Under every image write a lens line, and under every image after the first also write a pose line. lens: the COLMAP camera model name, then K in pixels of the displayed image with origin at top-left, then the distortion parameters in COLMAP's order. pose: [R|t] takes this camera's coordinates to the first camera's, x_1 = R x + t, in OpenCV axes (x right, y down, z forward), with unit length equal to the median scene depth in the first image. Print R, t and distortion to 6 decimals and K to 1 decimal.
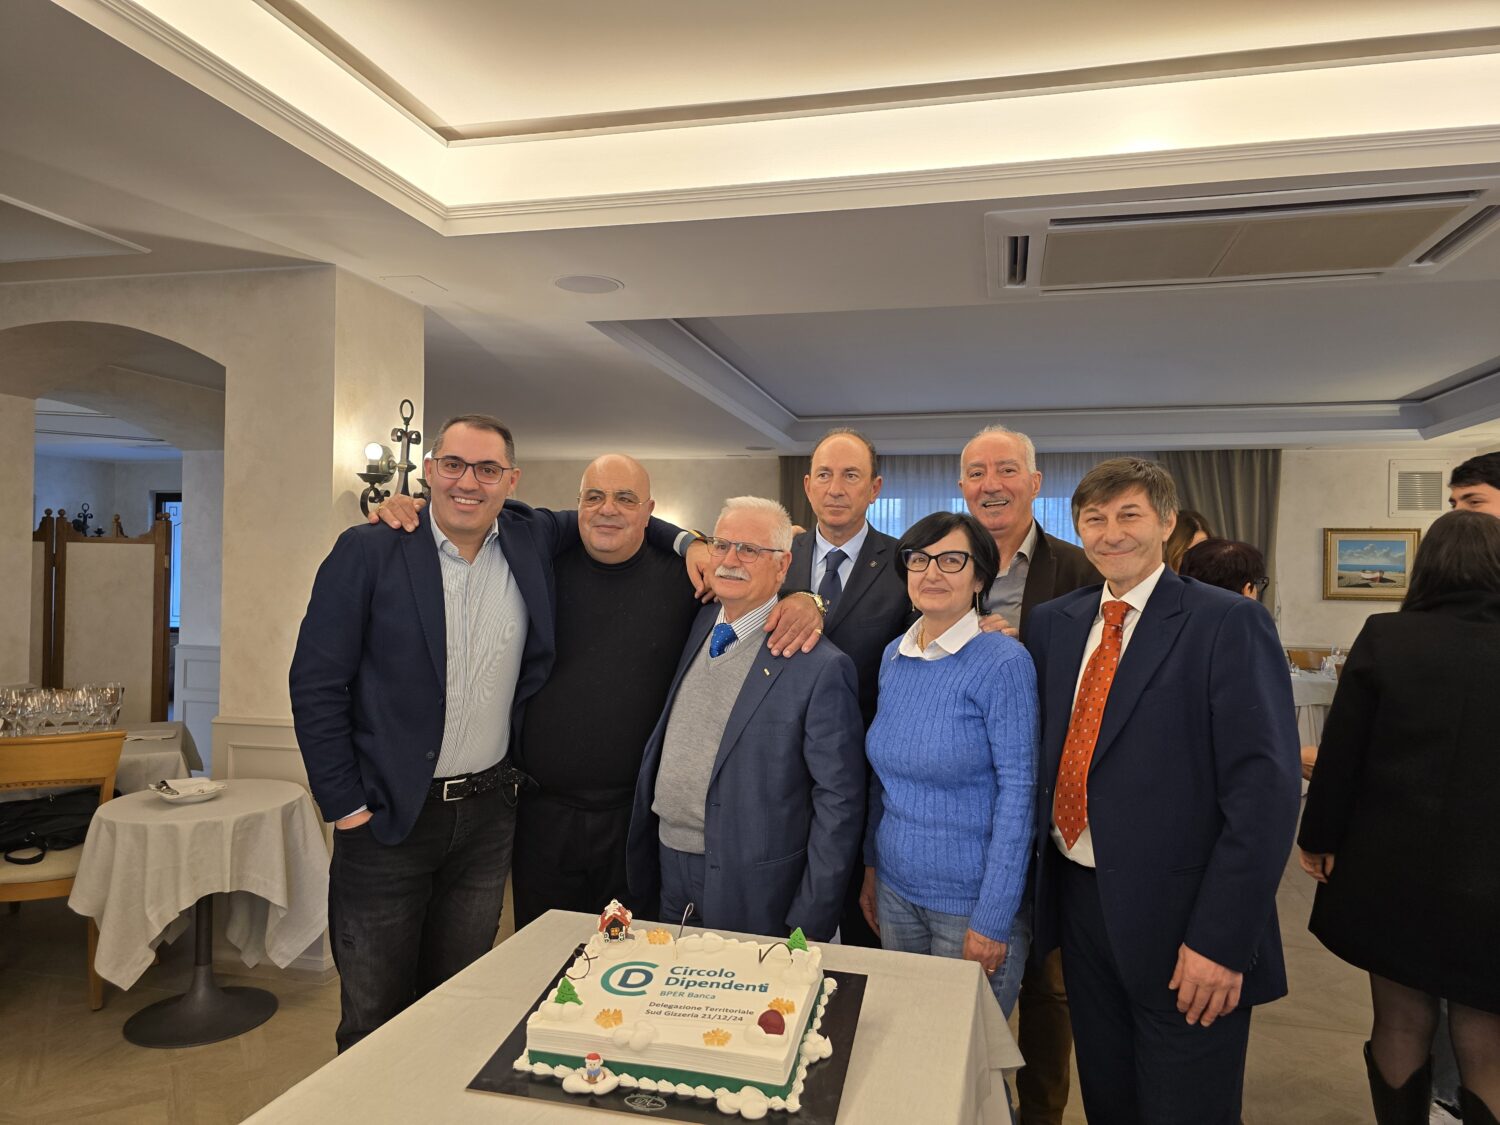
lens RADIAL K [[1029.8, 0, 740.8], [0, 1029.8, 562.2], [0, 0, 1]] dist [0.037557, -0.037246]
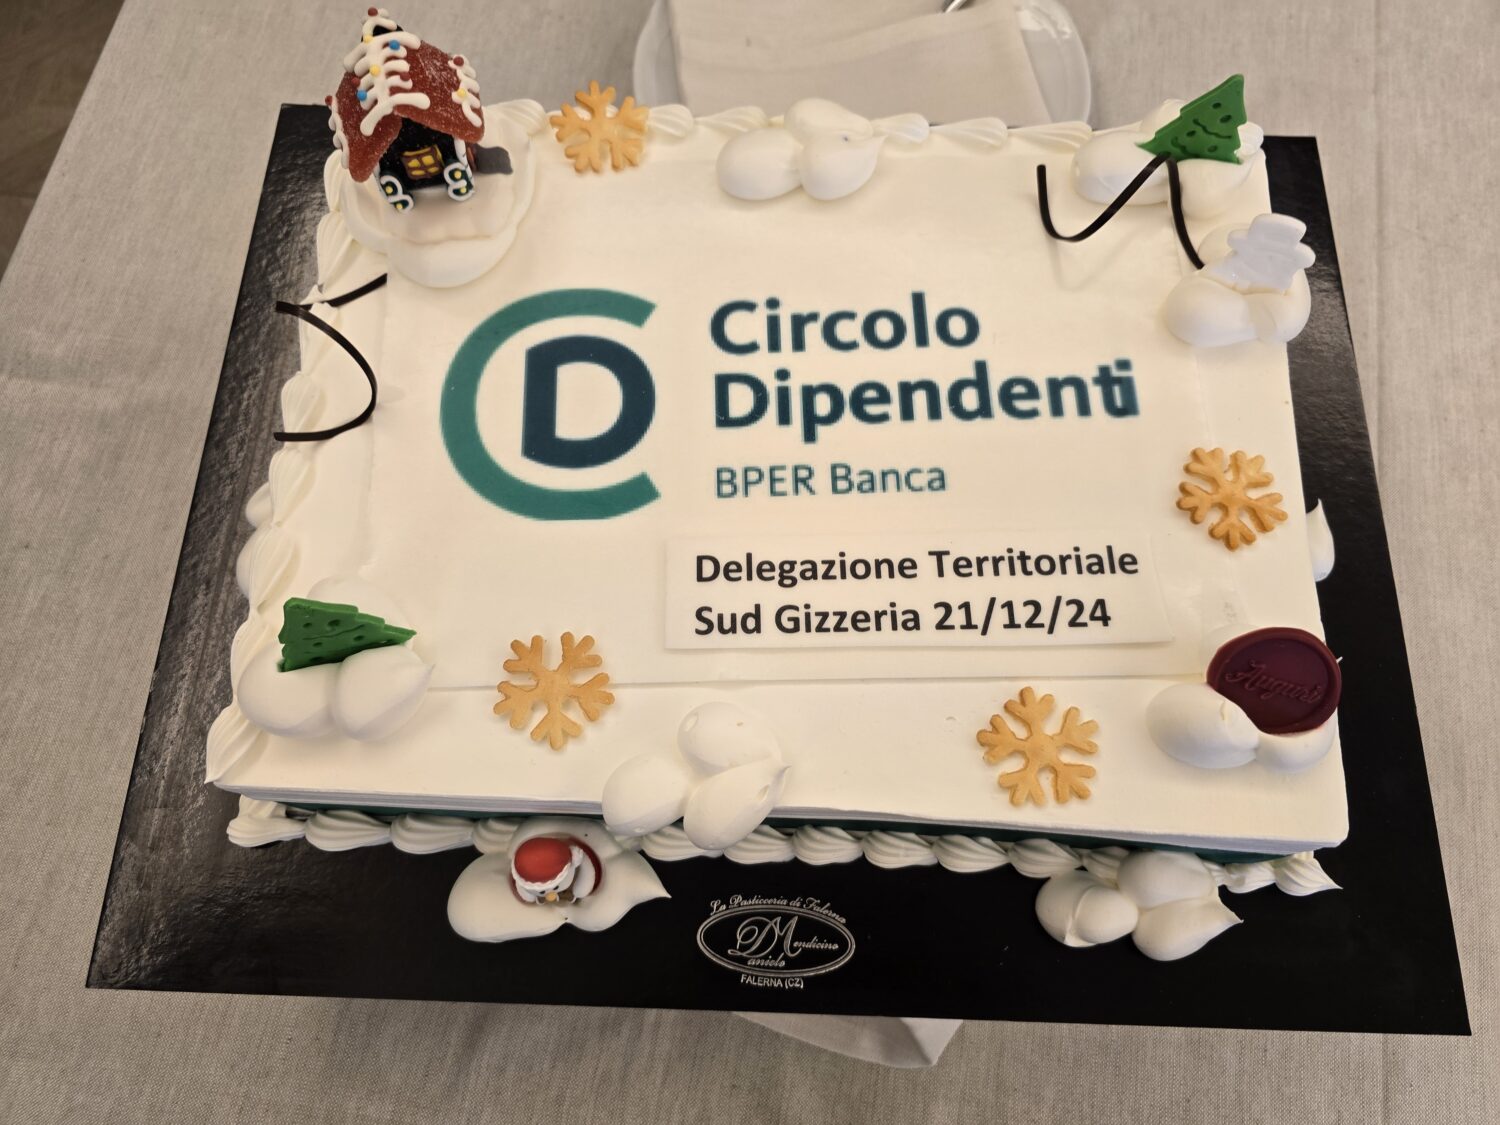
lens RADIAL K [[1029.8, 0, 751.7], [0, 1029.8, 570.1], [0, 0, 1]] dist [0.037557, -0.037246]
pose [[0.979643, -0.181783, 0.085174, -0.045421], [0.007653, 0.457794, 0.889025, 0.102052], [-0.200602, -0.870276, 0.449866, 0.423201]]
